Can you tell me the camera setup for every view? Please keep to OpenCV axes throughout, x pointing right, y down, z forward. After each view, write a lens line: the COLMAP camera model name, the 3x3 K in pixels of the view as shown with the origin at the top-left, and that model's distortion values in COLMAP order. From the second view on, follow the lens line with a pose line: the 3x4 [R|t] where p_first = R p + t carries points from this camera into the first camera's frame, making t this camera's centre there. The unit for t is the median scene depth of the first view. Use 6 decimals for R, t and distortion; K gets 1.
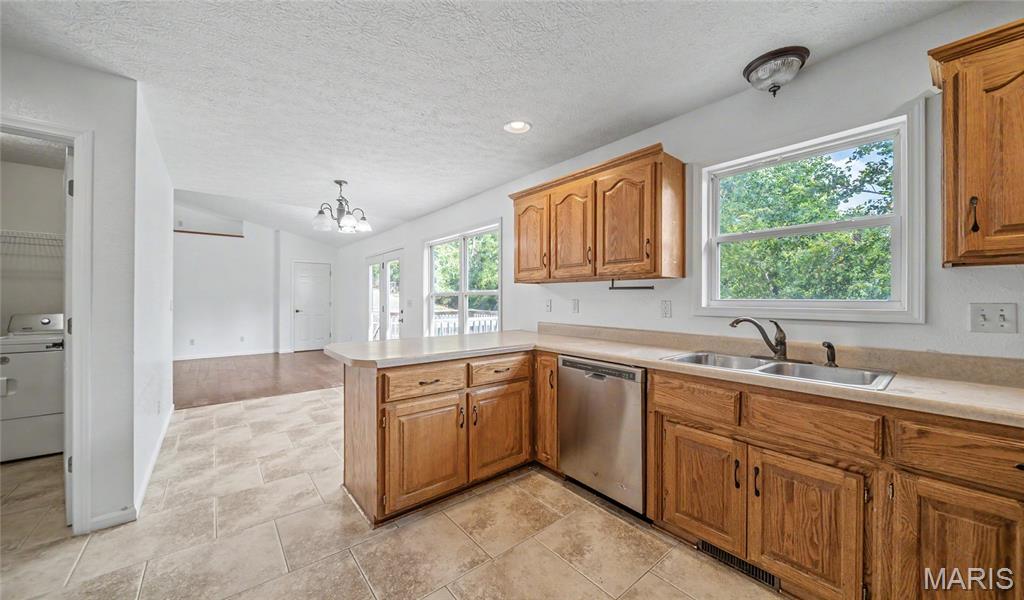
lens RADIAL K [[365.8, 0, 506.0], [0, 365.8, 299.5], [0, 0, 1]] dist [-0.002059, -0.000142]
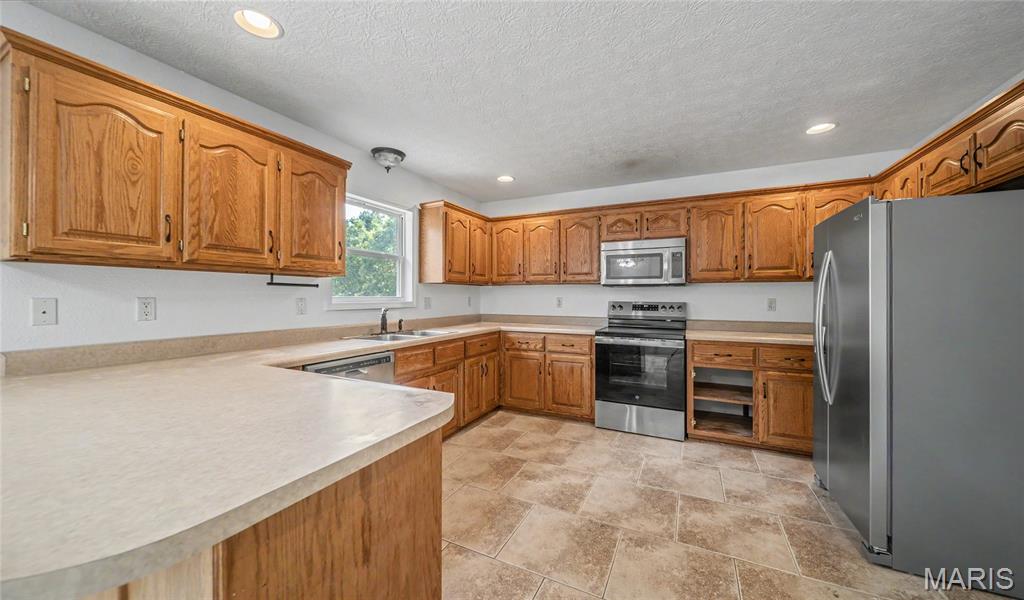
lens RADIAL K [[365.8, 0, 510.1], [0, 365.8, 297.4], [0, 0, 1]] dist [-0.002059, -0.000142]
pose [[-0.423915, -0.008764, 0.905660, -0.725848], [-0.004311, 0.999961, 0.007658, -0.008561], [-0.905692, -0.000658, -0.423936, 0.877298]]
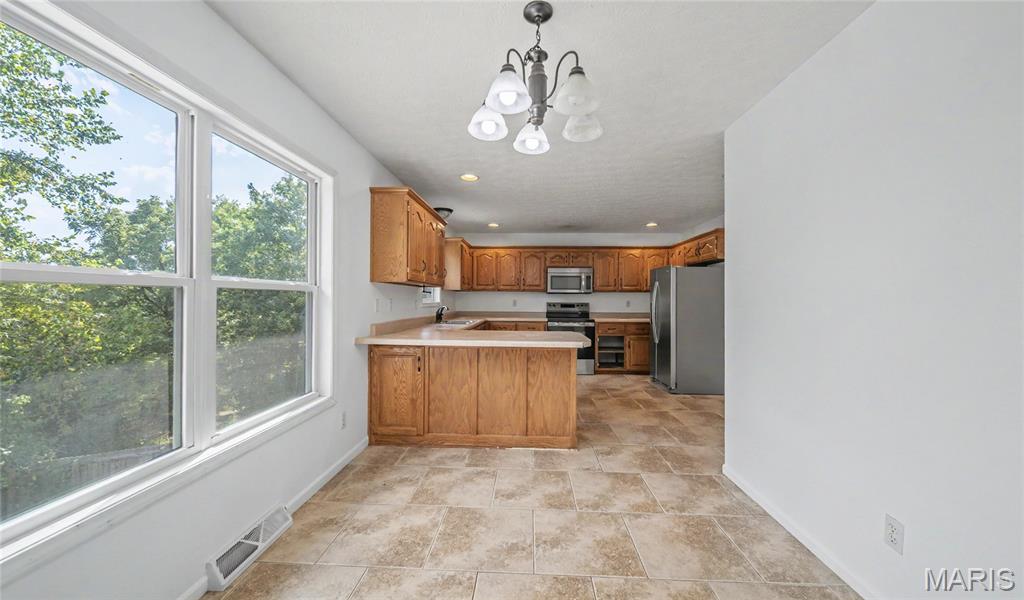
lens RADIAL K [[365.8, 0, 513.7], [0, 365.8, 299.3], [0, 0, 1]] dist [-0.002059, -0.000142]
pose [[-0.750895, -0.010664, 0.660335, -1.032549], [-0.010778, 0.999934, 0.003893, -0.010121], [-0.660333, -0.004194, -0.750961, 1.949311]]
